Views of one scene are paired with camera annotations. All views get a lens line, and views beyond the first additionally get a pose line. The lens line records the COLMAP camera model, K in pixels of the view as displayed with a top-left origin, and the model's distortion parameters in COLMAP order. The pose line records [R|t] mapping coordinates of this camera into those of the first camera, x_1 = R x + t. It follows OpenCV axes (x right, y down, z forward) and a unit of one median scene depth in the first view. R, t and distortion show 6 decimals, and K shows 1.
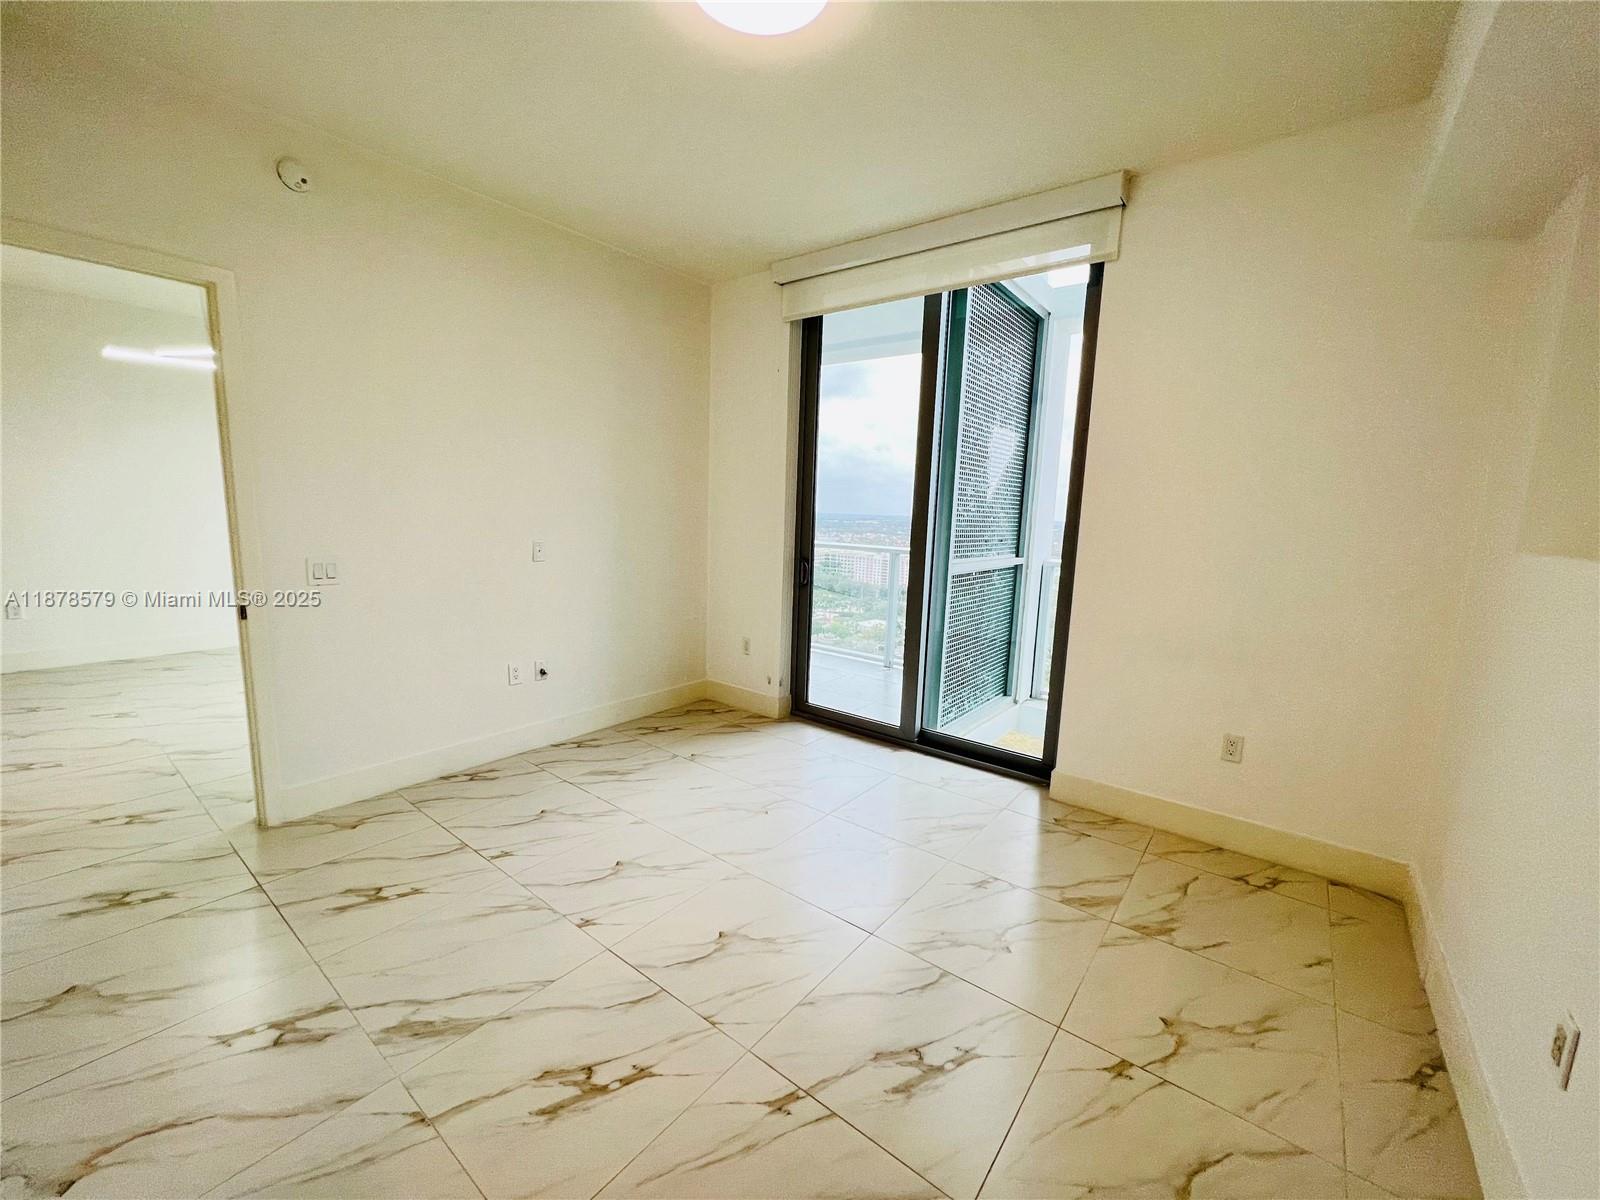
lens RADIAL K [[639.5, 0, 800.0], [0, 639.5, 600.0], [0, 0, 1]] dist [0.000415, 0.000287]
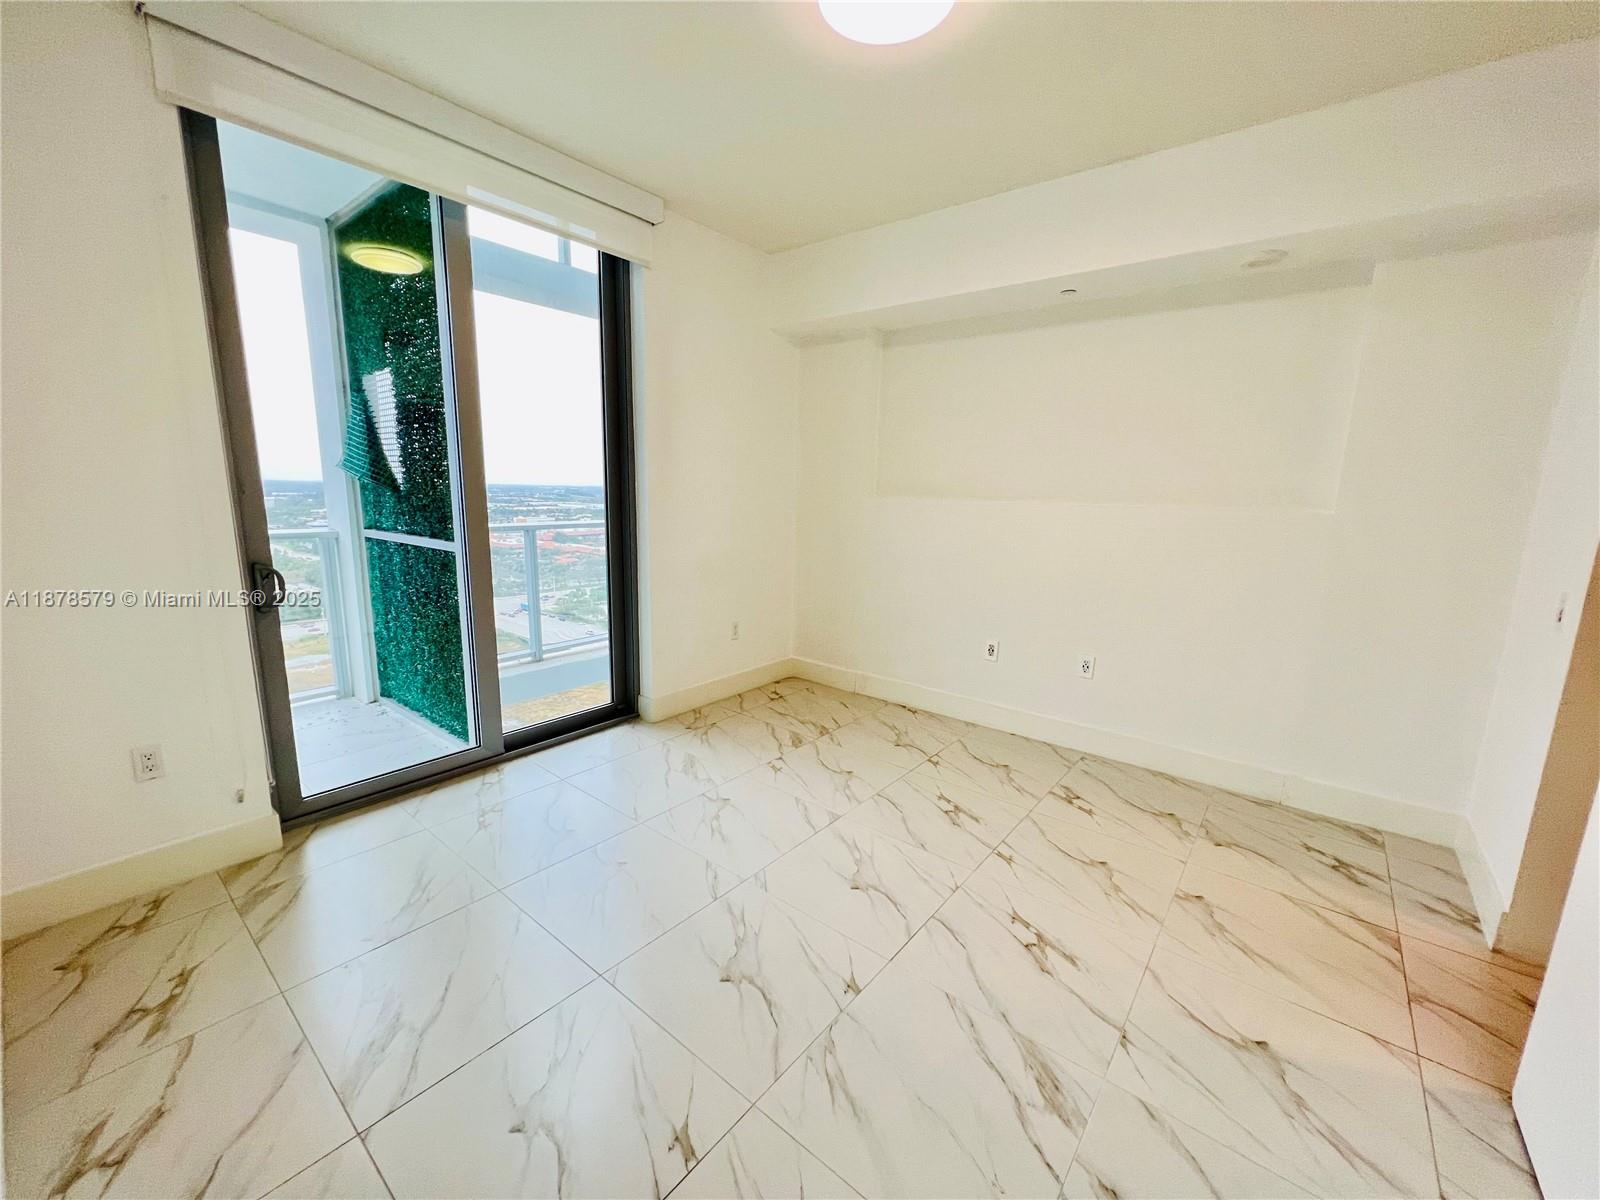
lens RADIAL K [[639.5, 0, 800.0], [0, 639.5, 600.0], [0, 0, 1]] dist [0.000415, 0.000287]
pose [[0.022140, -0.206728, 0.978148, -0.960040], [0.121626, 0.971678, 0.202607, -0.157848], [-0.992329, 0.114483, 0.046657, 0.879316]]
